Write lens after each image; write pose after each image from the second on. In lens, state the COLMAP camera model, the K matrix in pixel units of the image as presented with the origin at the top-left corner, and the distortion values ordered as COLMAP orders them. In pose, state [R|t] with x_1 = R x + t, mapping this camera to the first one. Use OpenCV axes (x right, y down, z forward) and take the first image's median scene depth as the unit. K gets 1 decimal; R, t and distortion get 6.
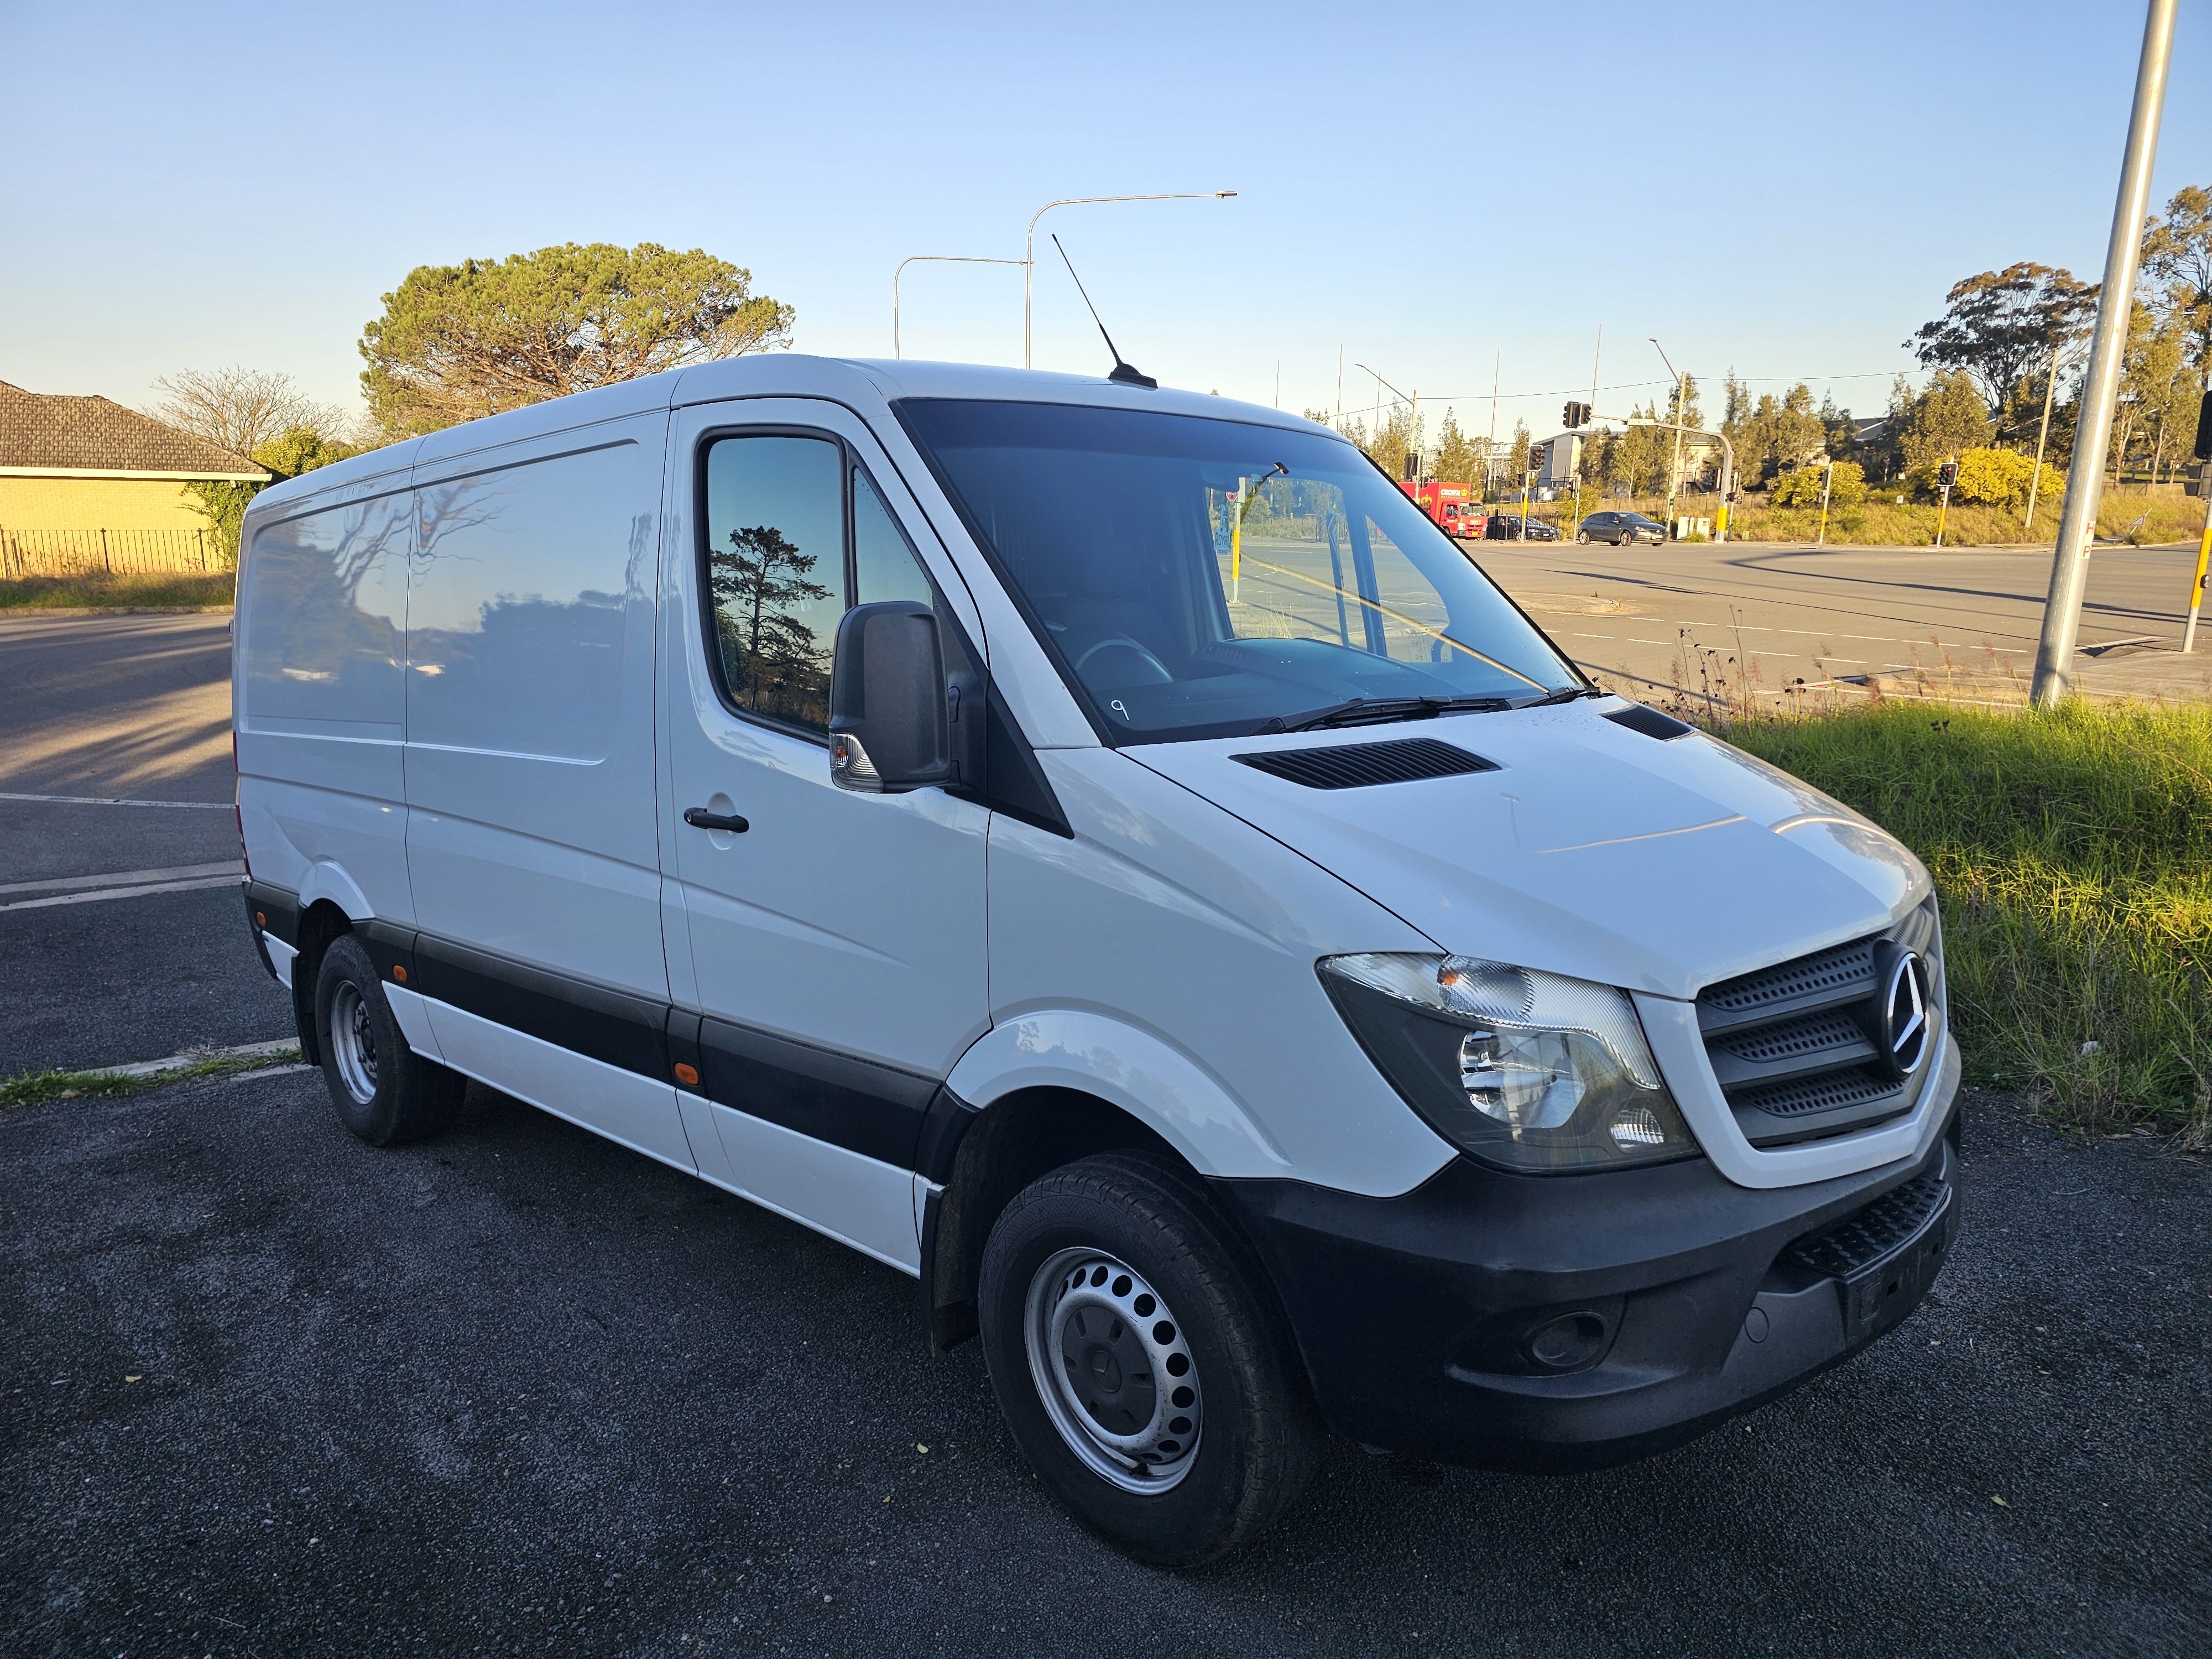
lens RADIAL K [[1475.6, 0, 1101.0], [0, 1475.6, 825.8], [0, 0, 1]] dist [0.051062, -0.043522]
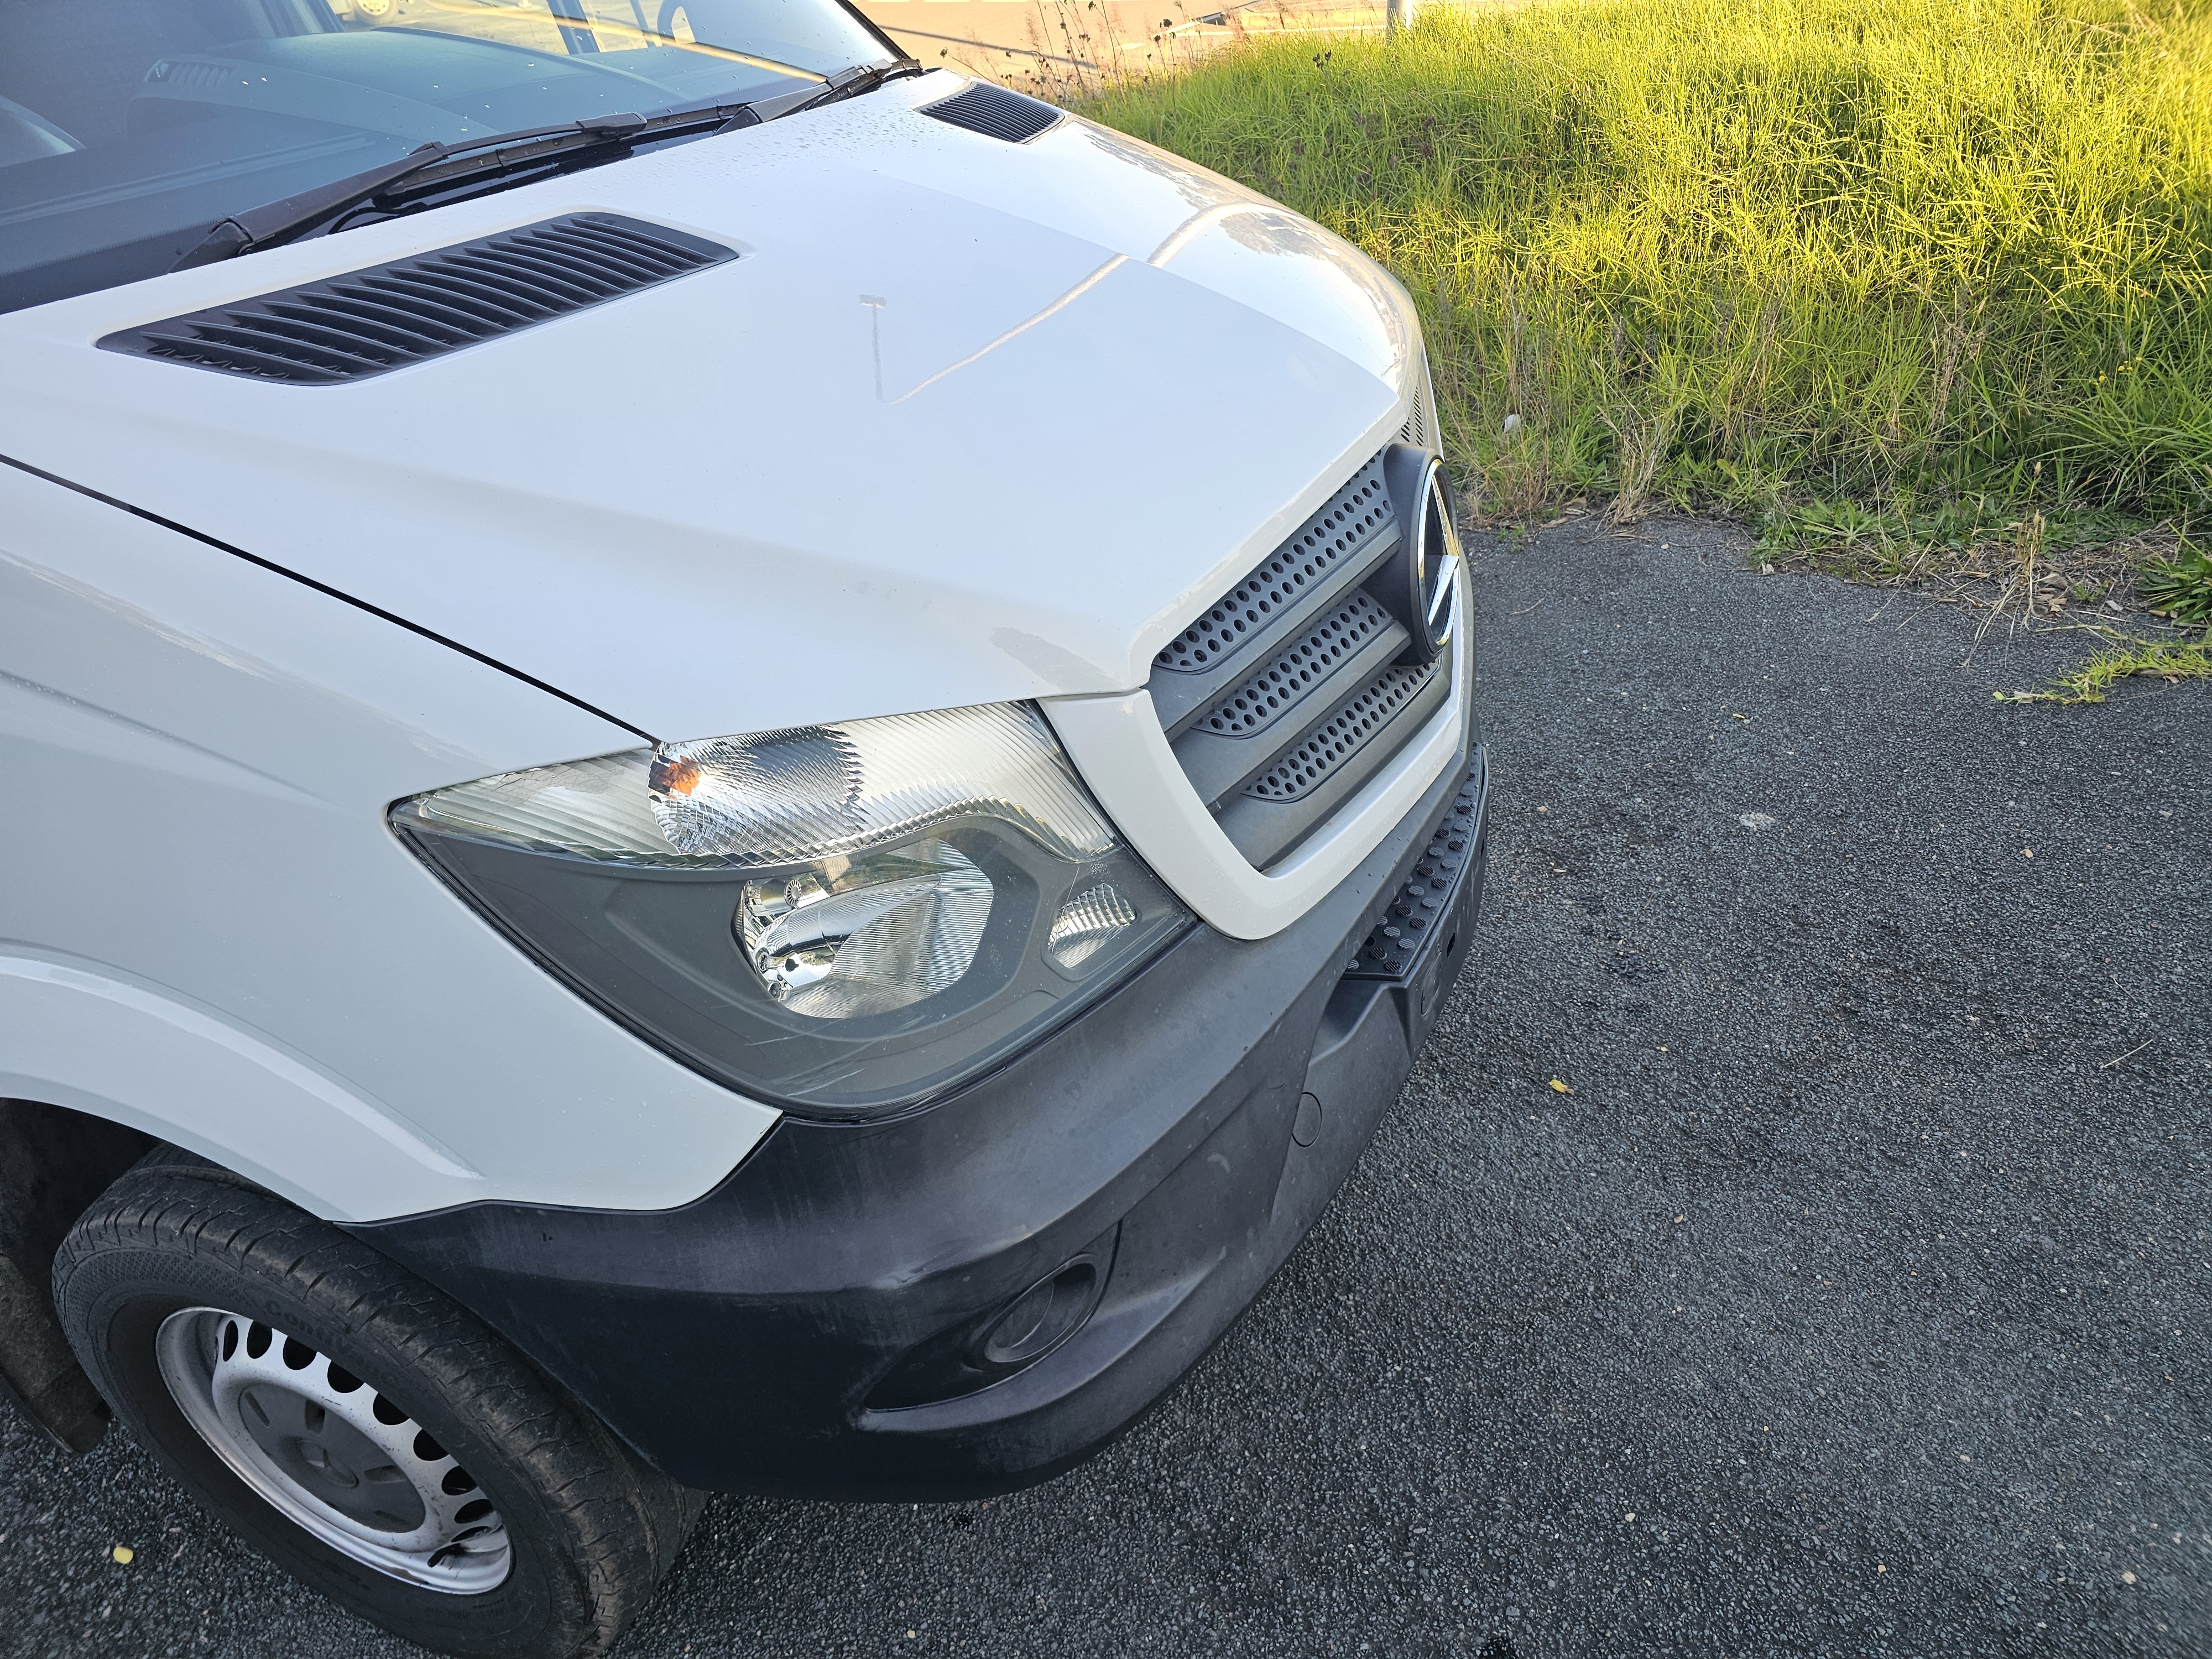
lens RADIAL K [[1475.6, 0, 1101.0], [0, 1475.6, 825.8], [0, 0, 1]] dist [0.051062, -0.043522]
pose [[0.912037, -0.287561, 0.292398, 0.152810], [0.165223, 0.910200, 0.379785, -0.029355], [-0.375352, -0.298068, 0.877648, 0.374459]]
